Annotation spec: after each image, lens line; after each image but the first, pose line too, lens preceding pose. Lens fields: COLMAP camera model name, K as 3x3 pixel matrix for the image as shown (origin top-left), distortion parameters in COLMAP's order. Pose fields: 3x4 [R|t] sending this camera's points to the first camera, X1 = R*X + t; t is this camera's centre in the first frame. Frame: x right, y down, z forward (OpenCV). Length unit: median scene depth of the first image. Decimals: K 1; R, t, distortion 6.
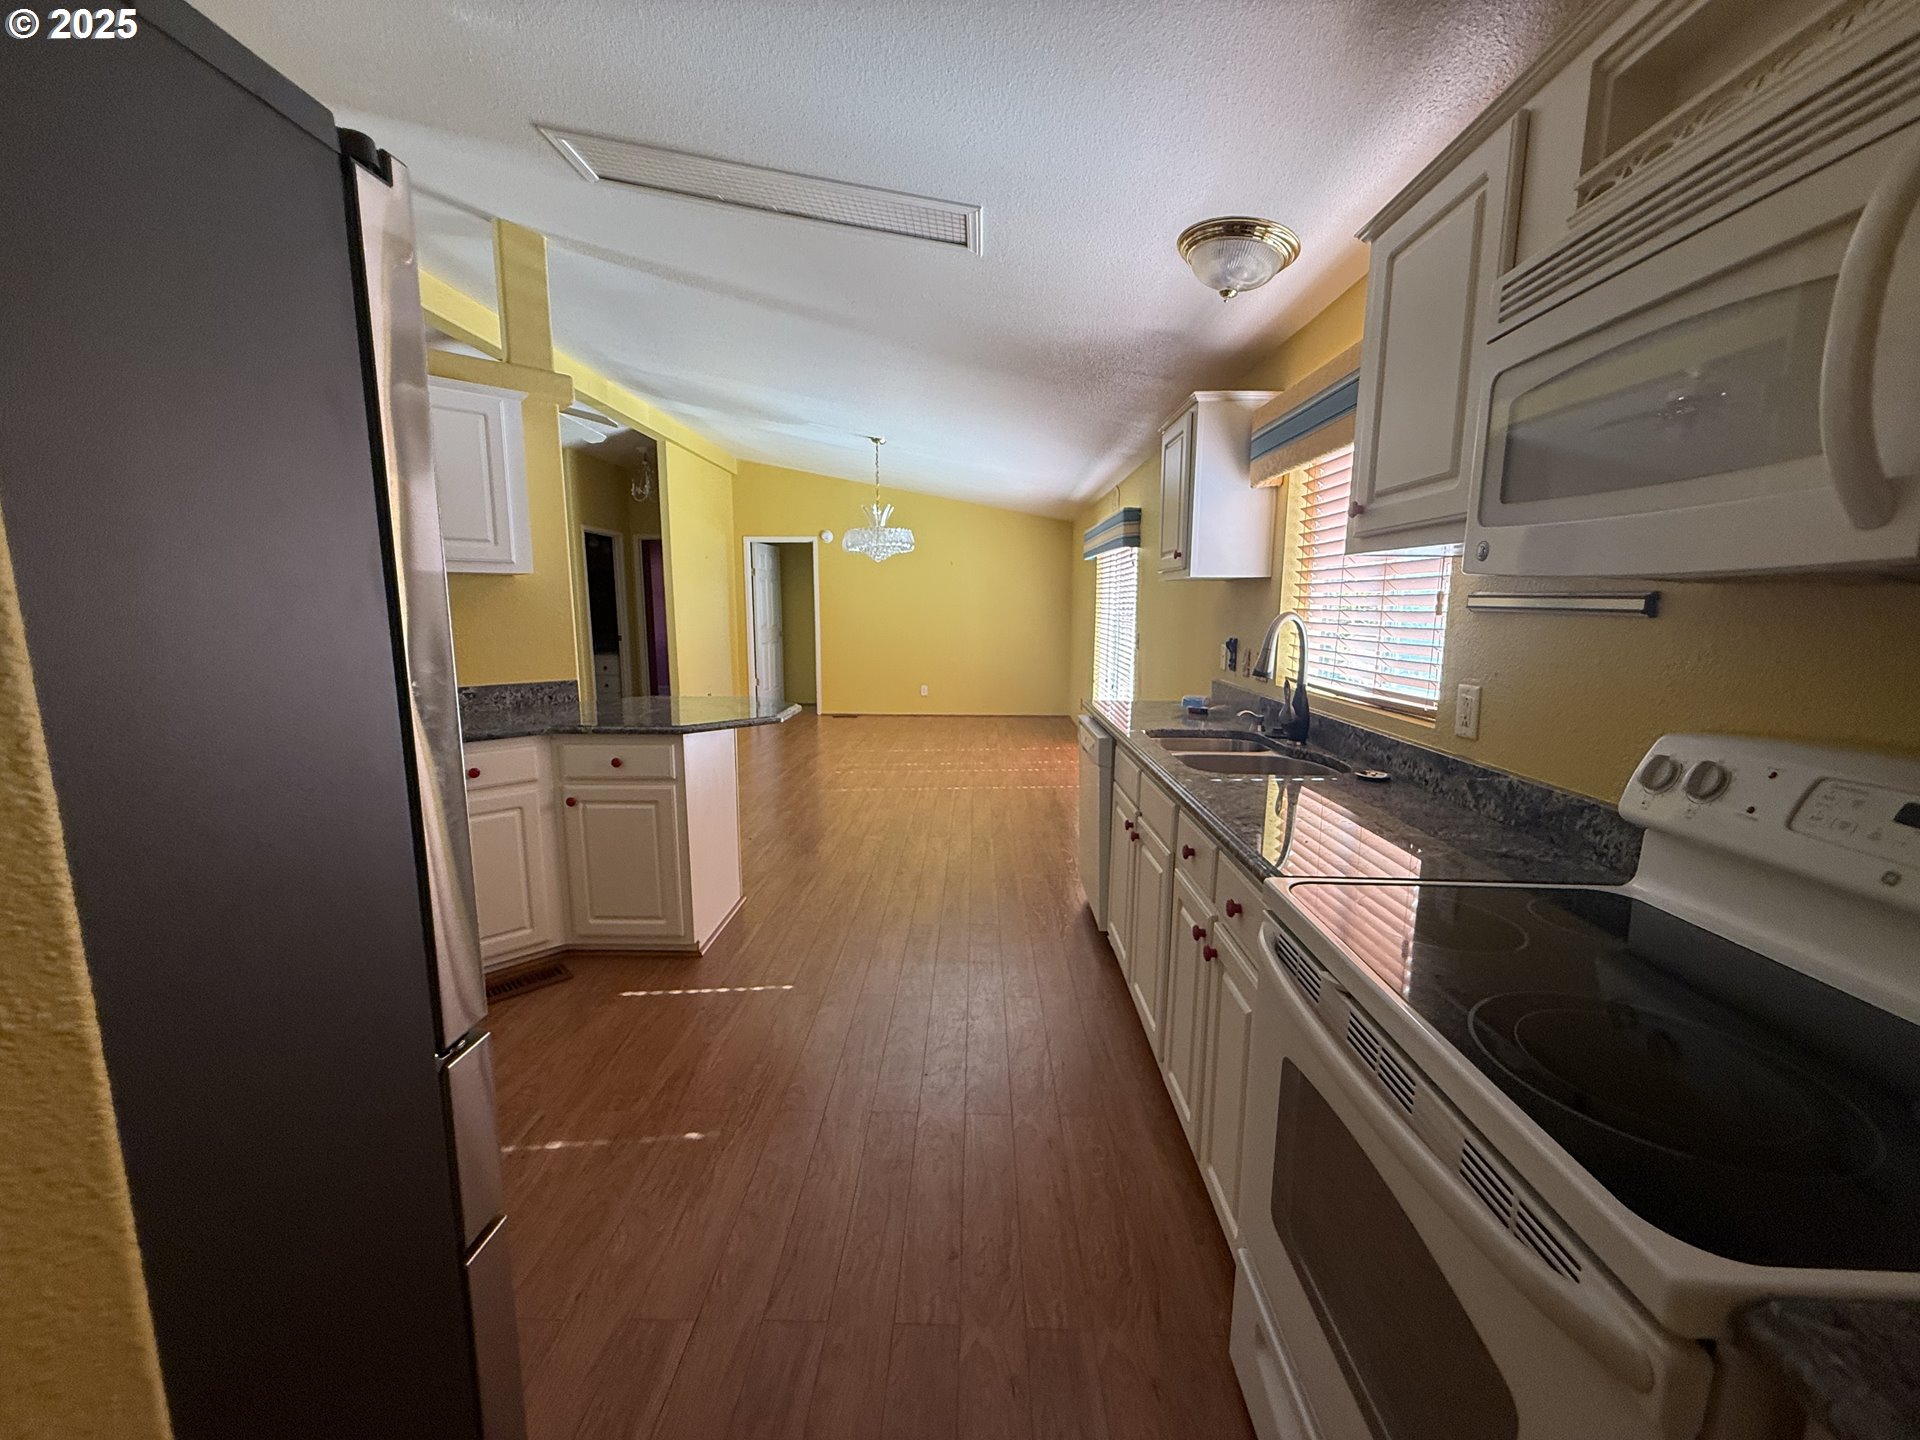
lens RADIAL K [[814.8, 0, 962.2], [0, 814.8, 733.8], [0, 0, 1]] dist [-0.002597, -0.000265]
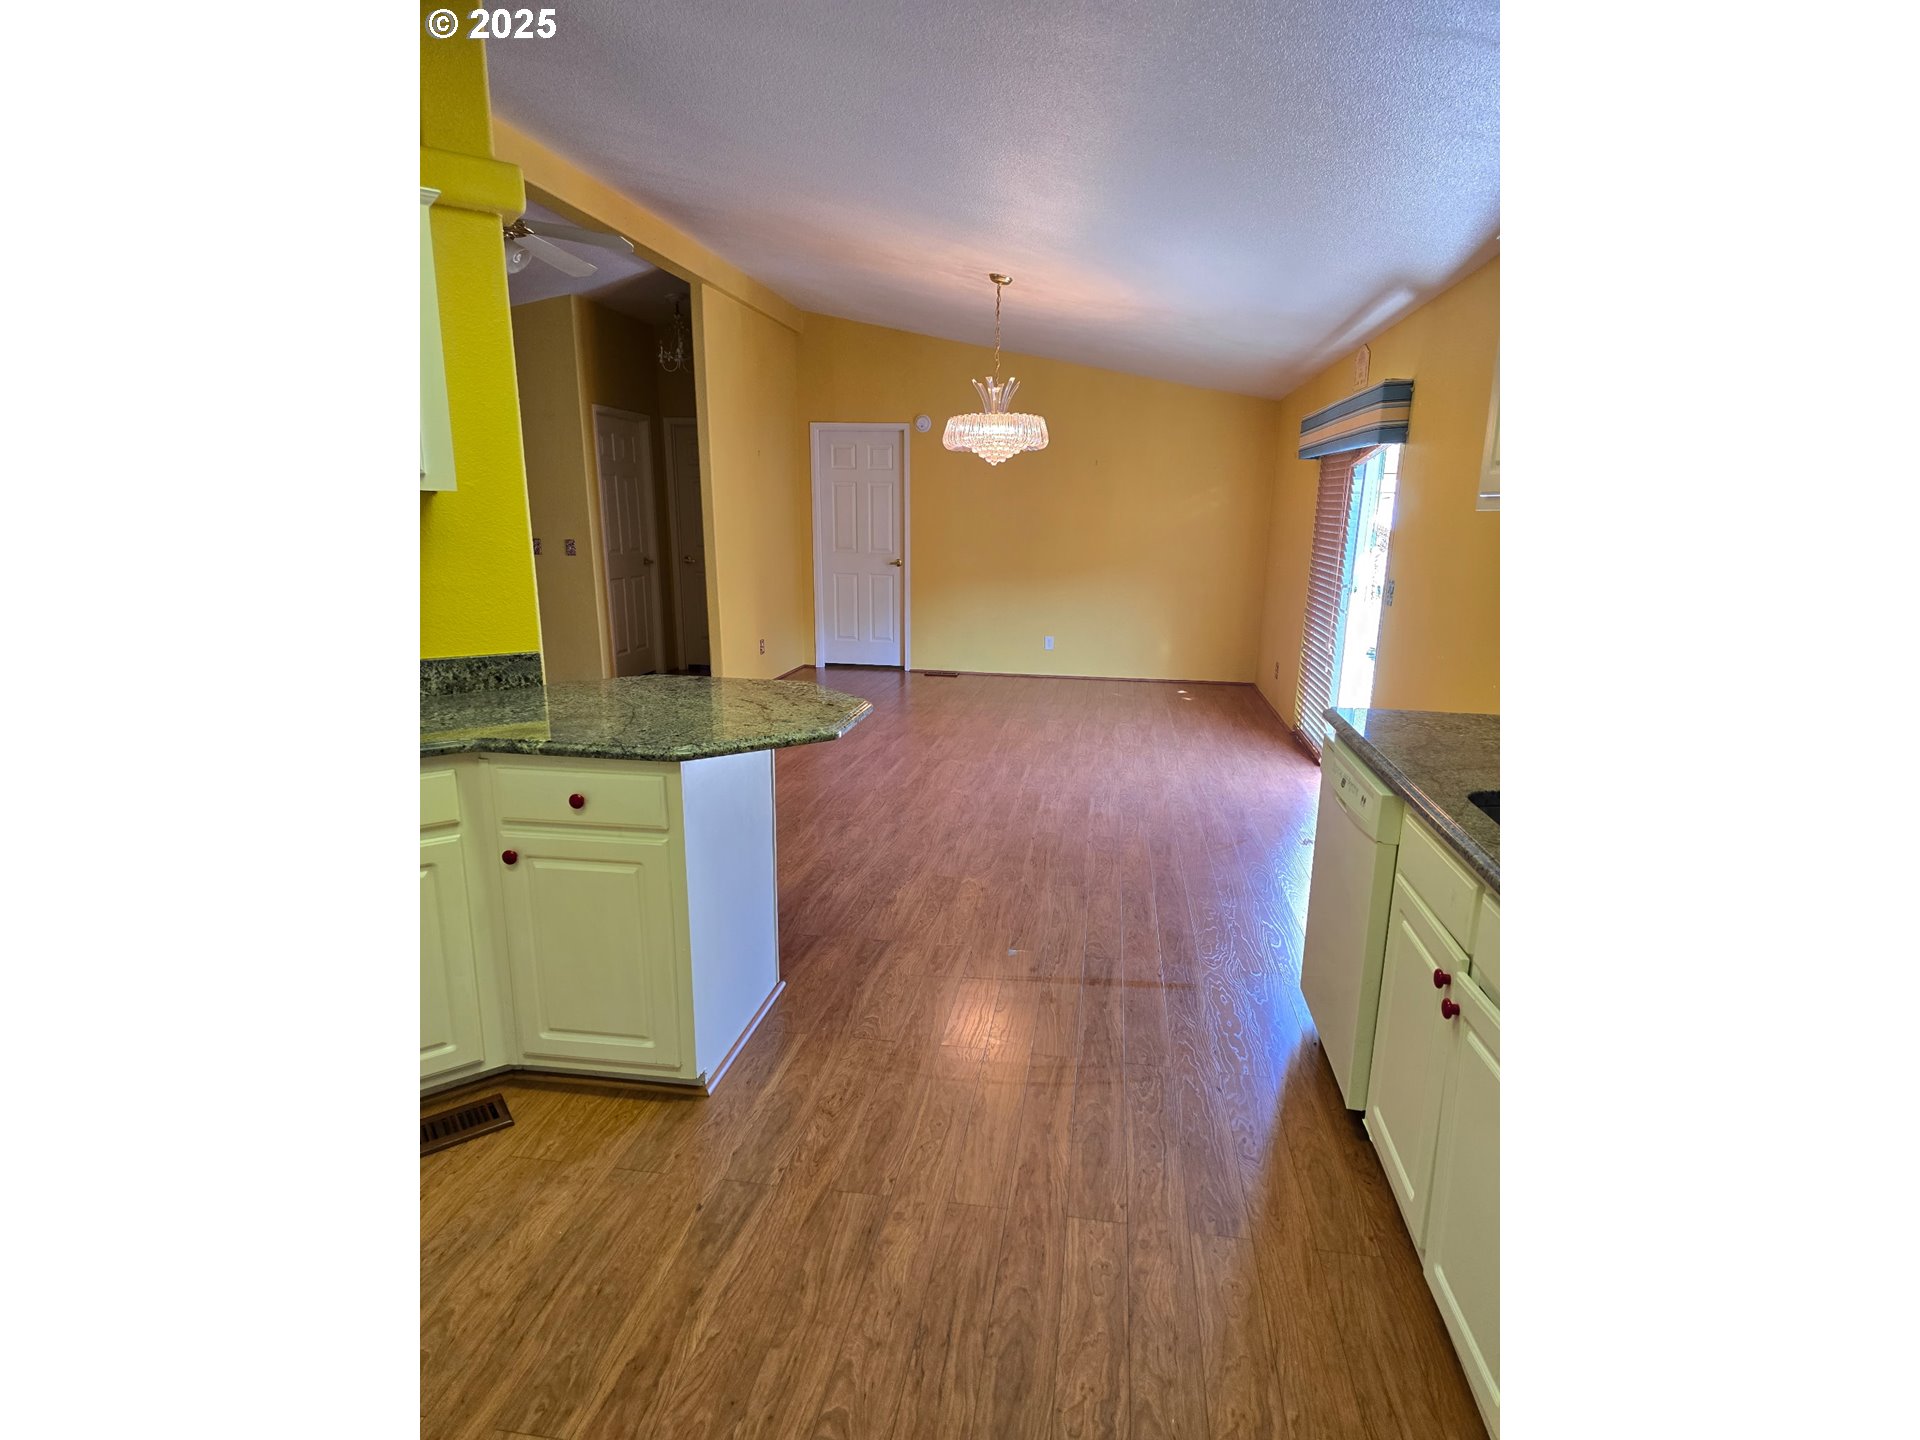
lens RADIAL K [[893.0, 0, 966.2], [0, 893.0, 721.4], [0, 0, 1]] dist [0.028910, 0.000741]
pose [[0.992569, 0.040796, -0.114638, -0.042776], [-0.029833, 0.994956, 0.095770, -0.091718], [0.117967, -0.091638, 0.988780, 0.318123]]
